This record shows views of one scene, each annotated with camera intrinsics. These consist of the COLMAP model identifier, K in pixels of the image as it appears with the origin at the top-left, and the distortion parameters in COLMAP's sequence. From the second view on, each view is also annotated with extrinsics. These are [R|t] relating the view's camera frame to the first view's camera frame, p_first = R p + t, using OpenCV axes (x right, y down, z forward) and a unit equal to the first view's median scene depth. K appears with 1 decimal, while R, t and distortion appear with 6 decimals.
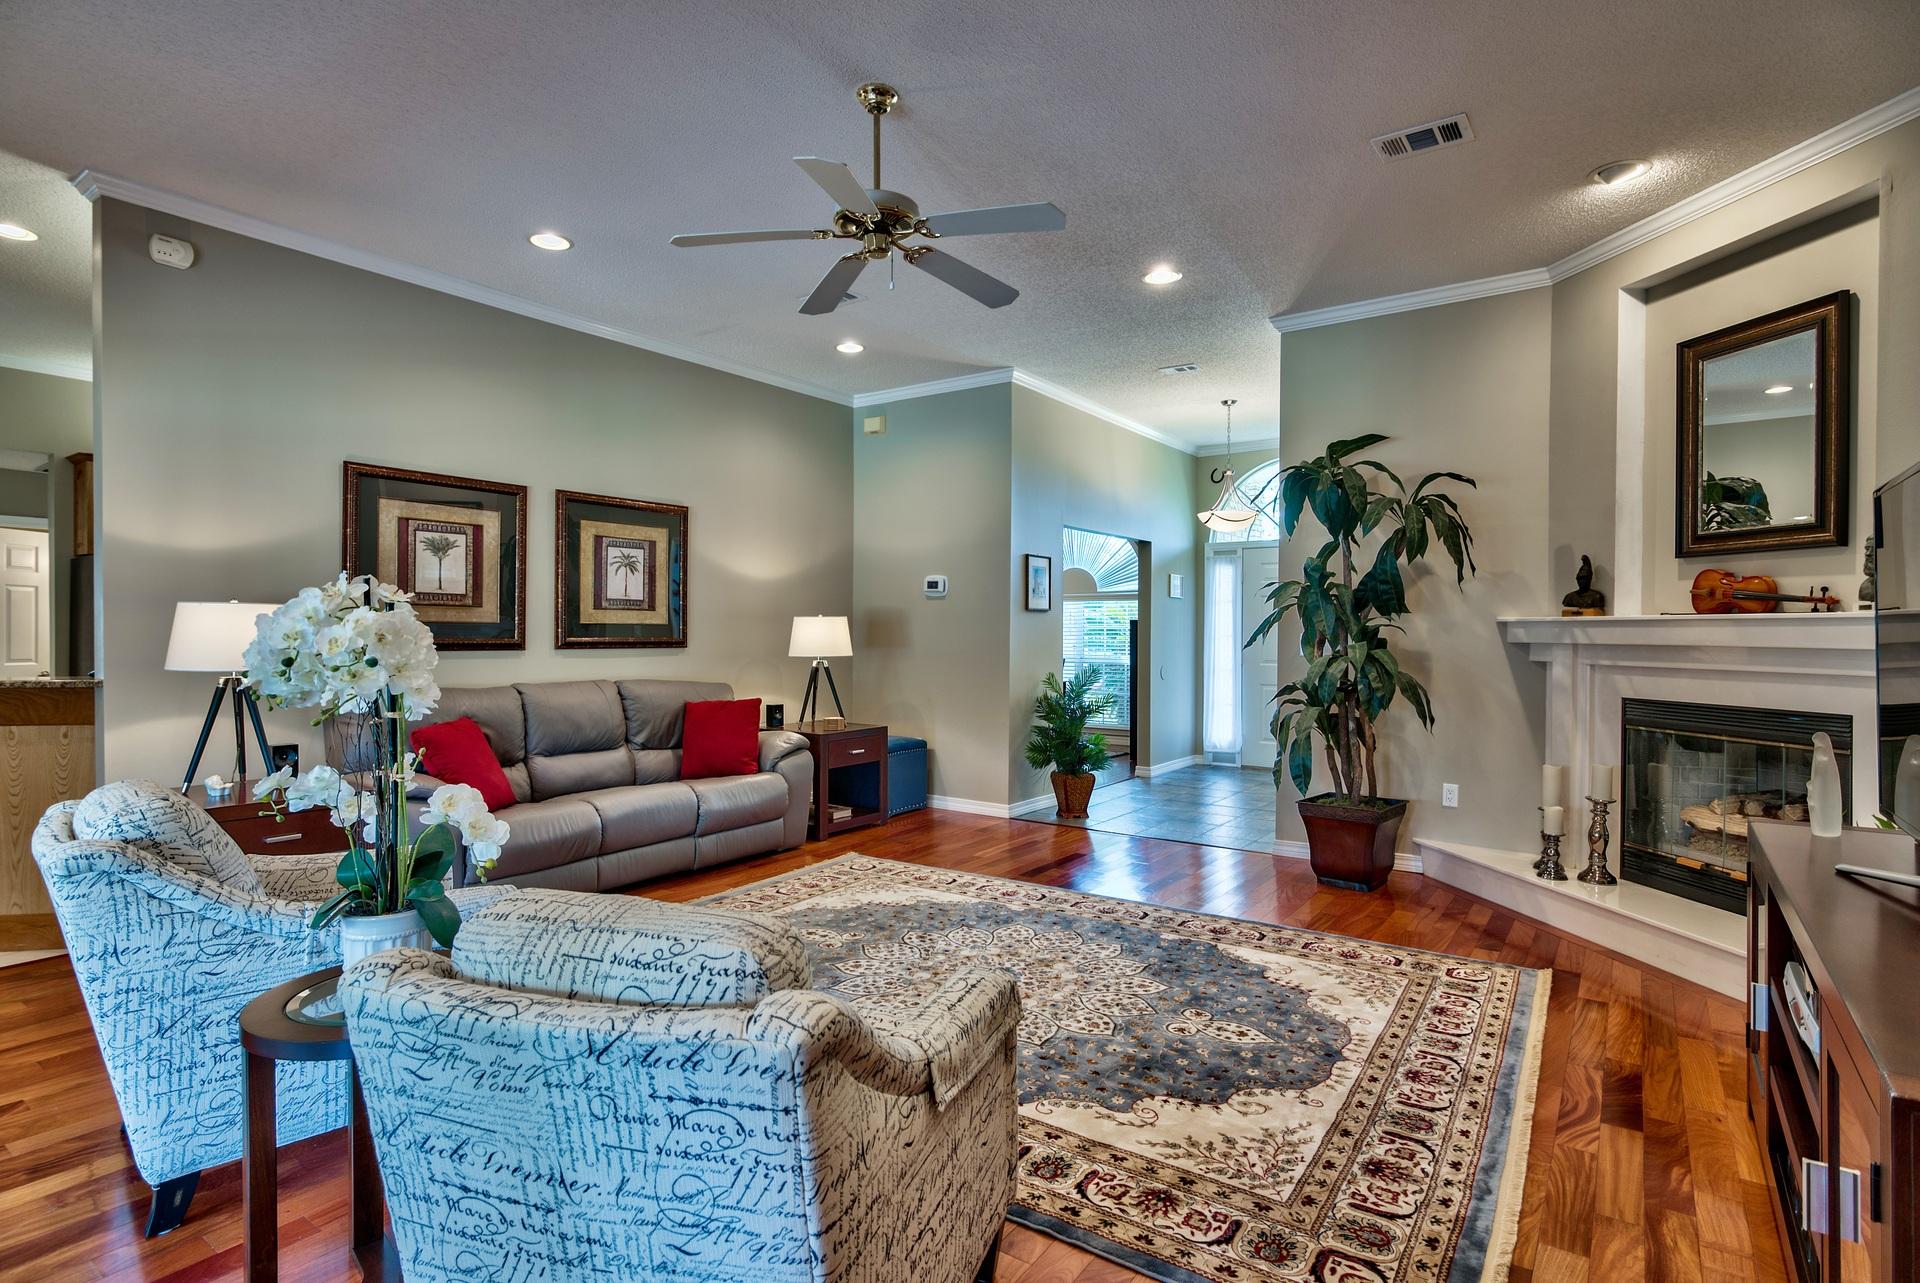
lens RADIAL K [[948.3, 0, 952.1], [0, 948.3, 637.9], [0, 0, 1]] dist [-0.004852, -0.001160]
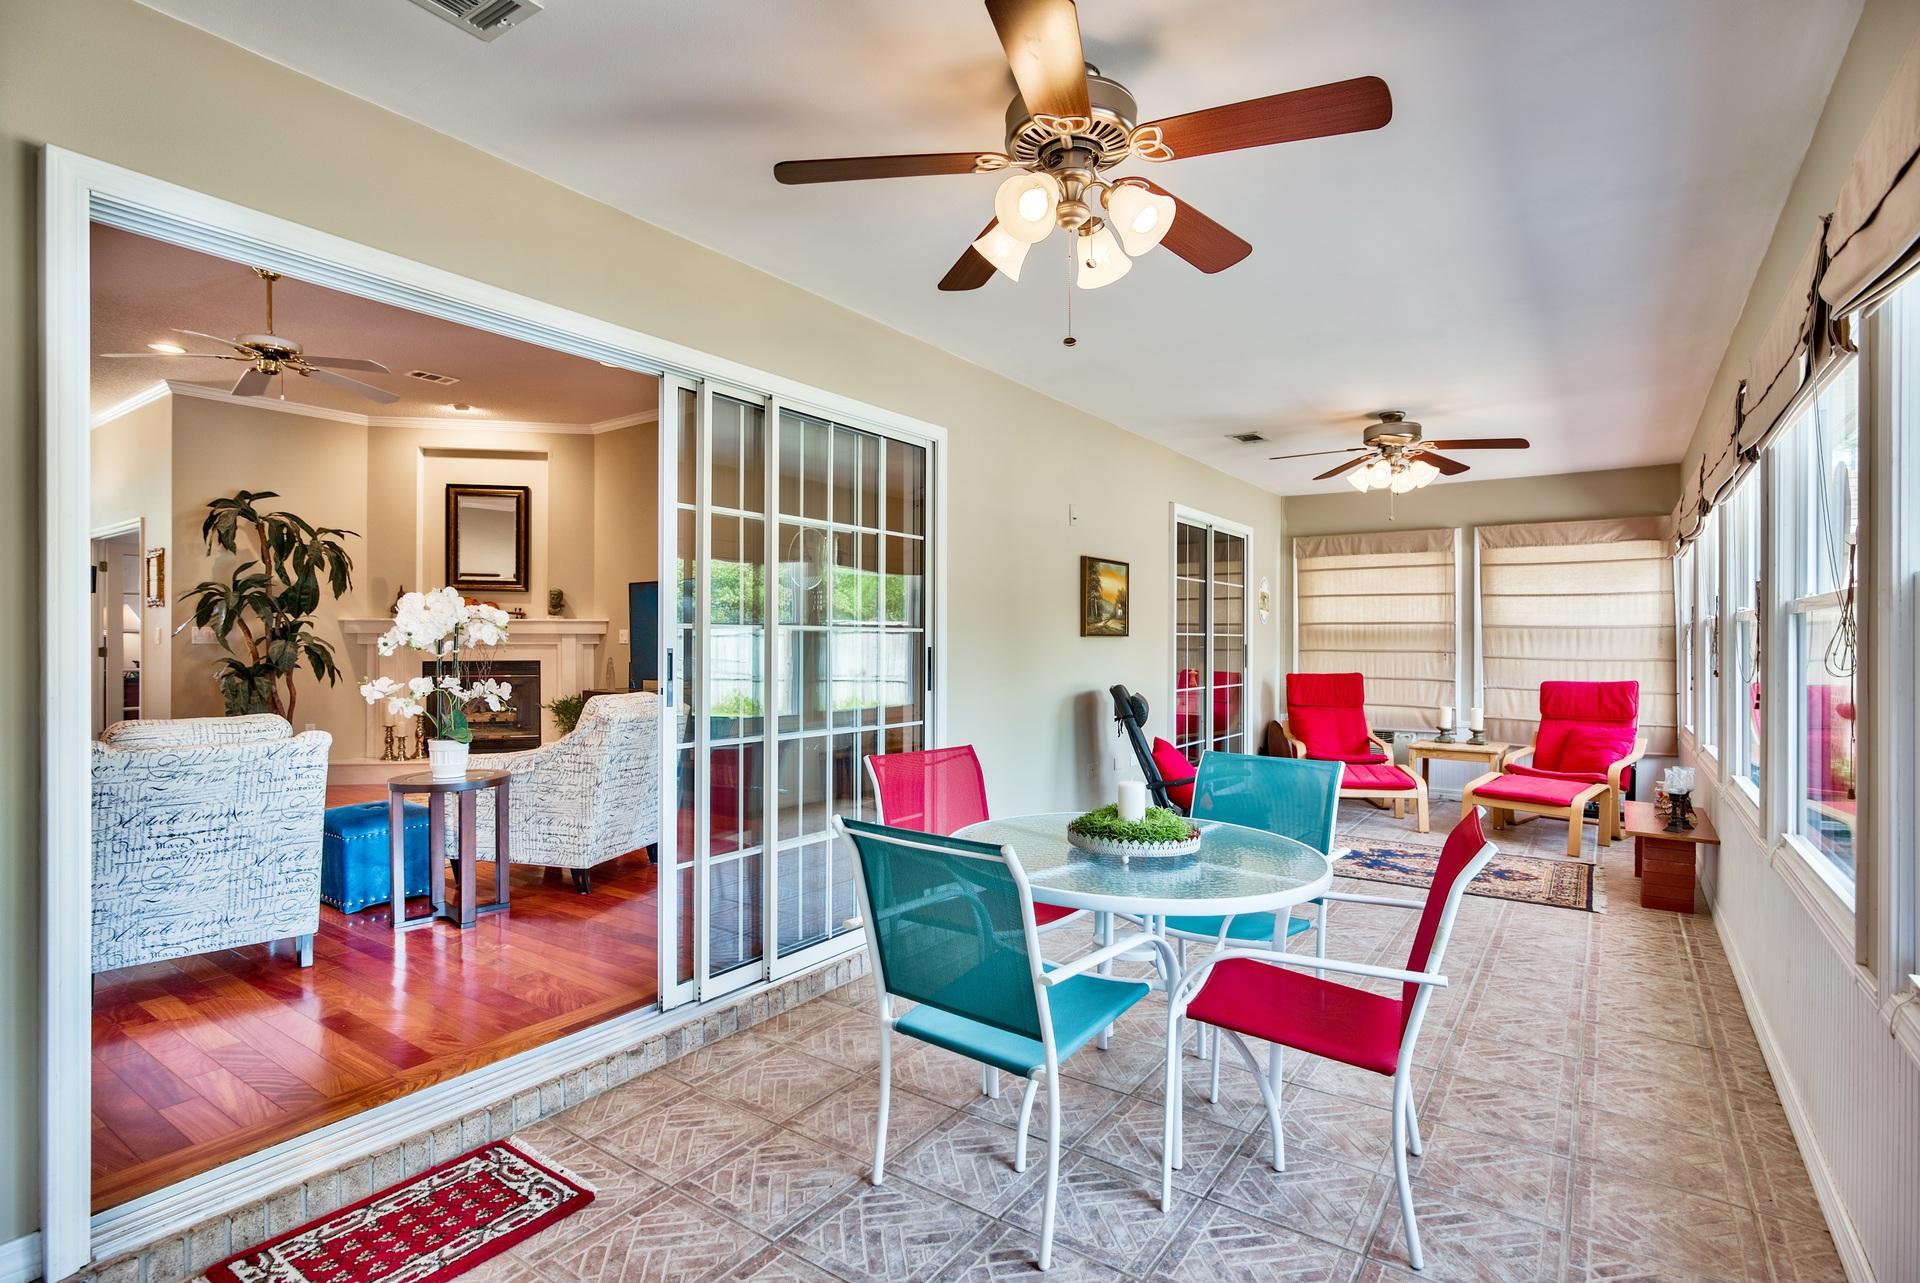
lens RADIAL K [[948.3, 0, 973.4], [0, 948.3, 644.8], [0, 0, 1]] dist [-0.004852, -0.001160]
pose [[-0.011169, -0.000445, 0.999938, -1.227682], [0.008739, 0.999962, 0.000542, 0.038847], [-0.999899, 0.008745, -0.011165, -0.090830]]
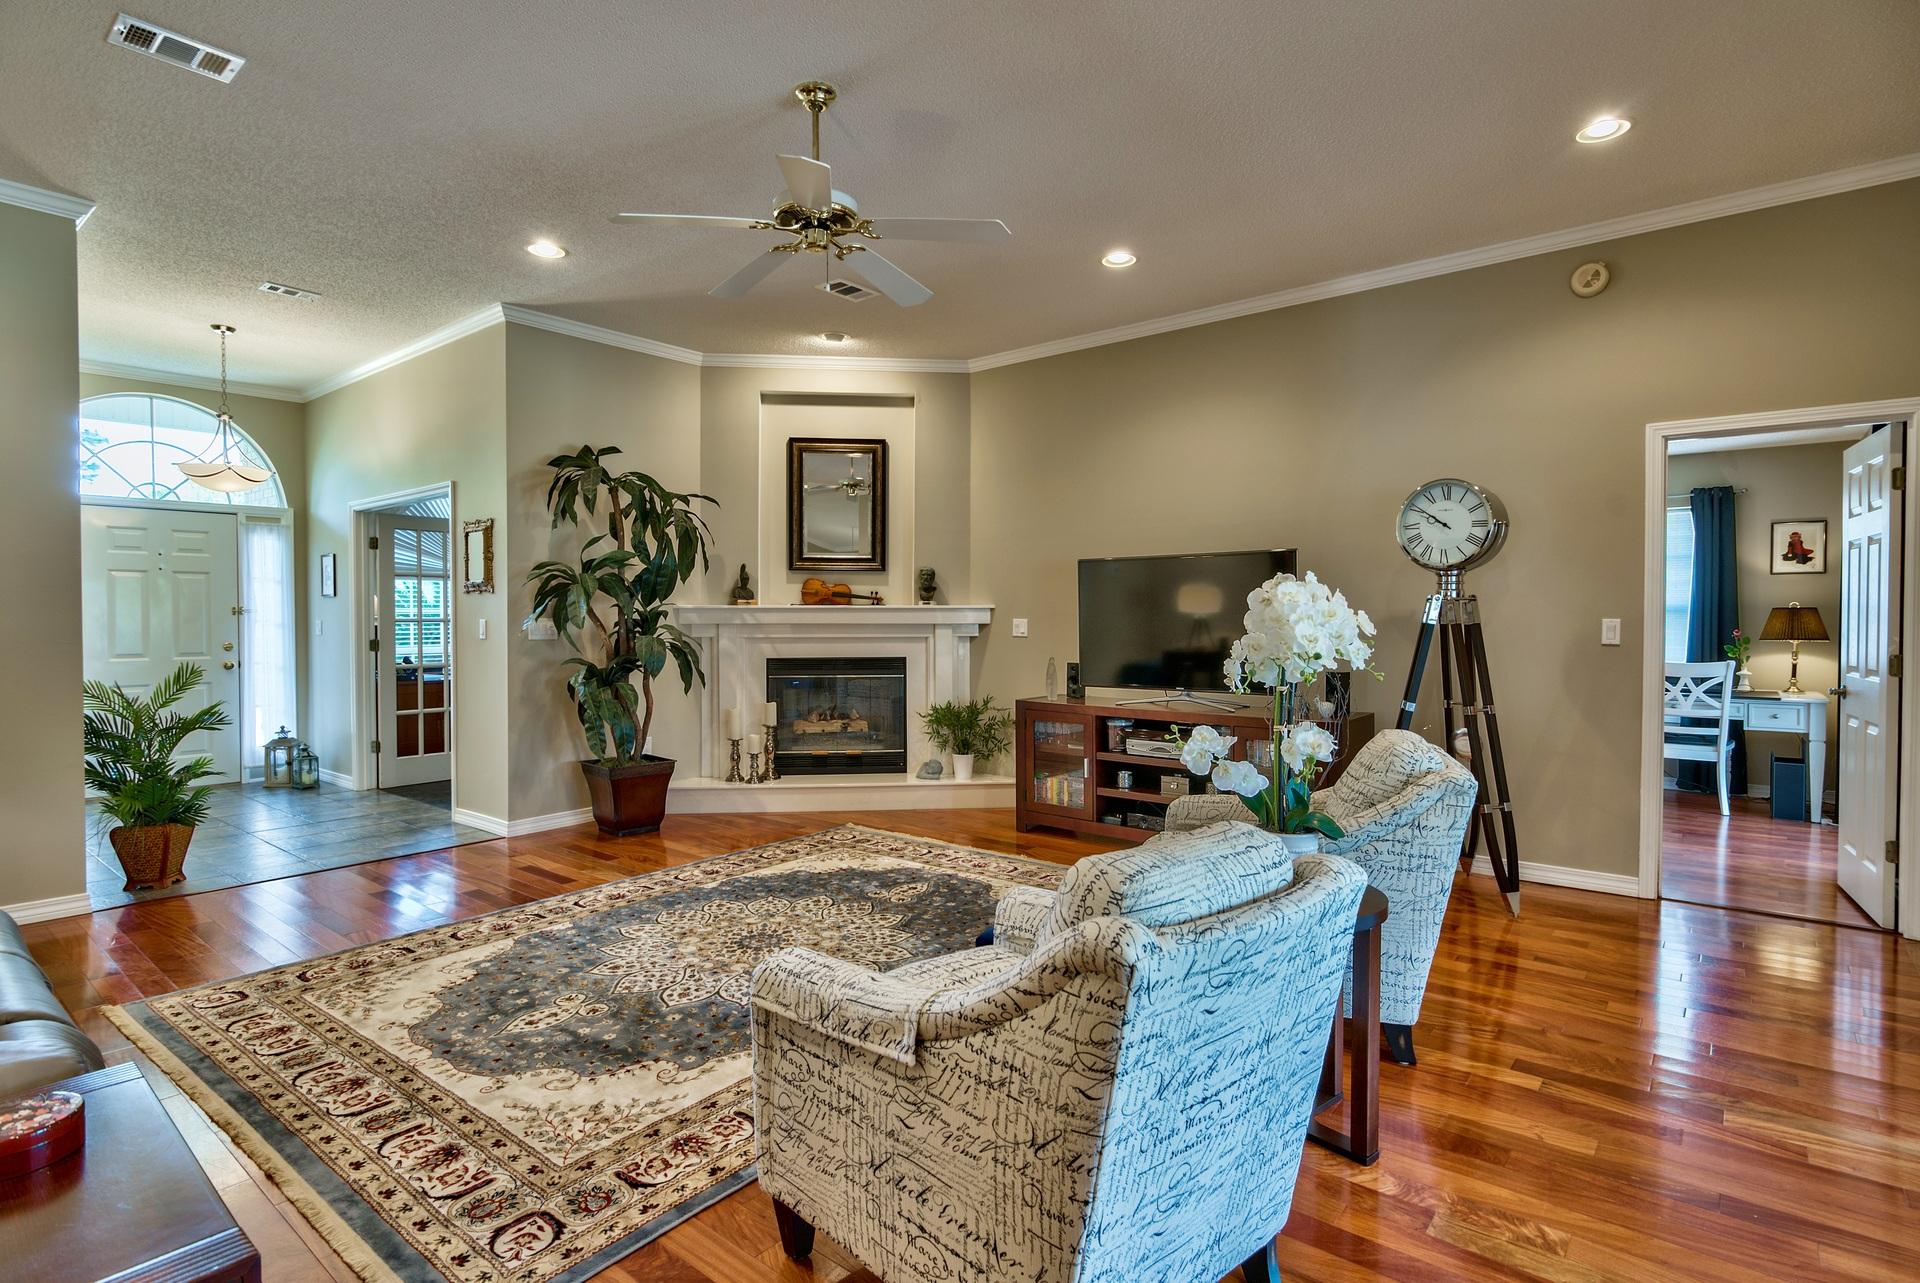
lens RADIAL K [[948.3, 0, 977.0], [0, 948.3, 625.3], [0, 0, 1]] dist [-0.004852, -0.001160]
pose [[0.057839, -0.008619, 0.998289, -0.818060], [0.010746, 0.999910, 0.008011, 0.000340], [-0.998268, 0.010264, 0.057926, 0.577562]]
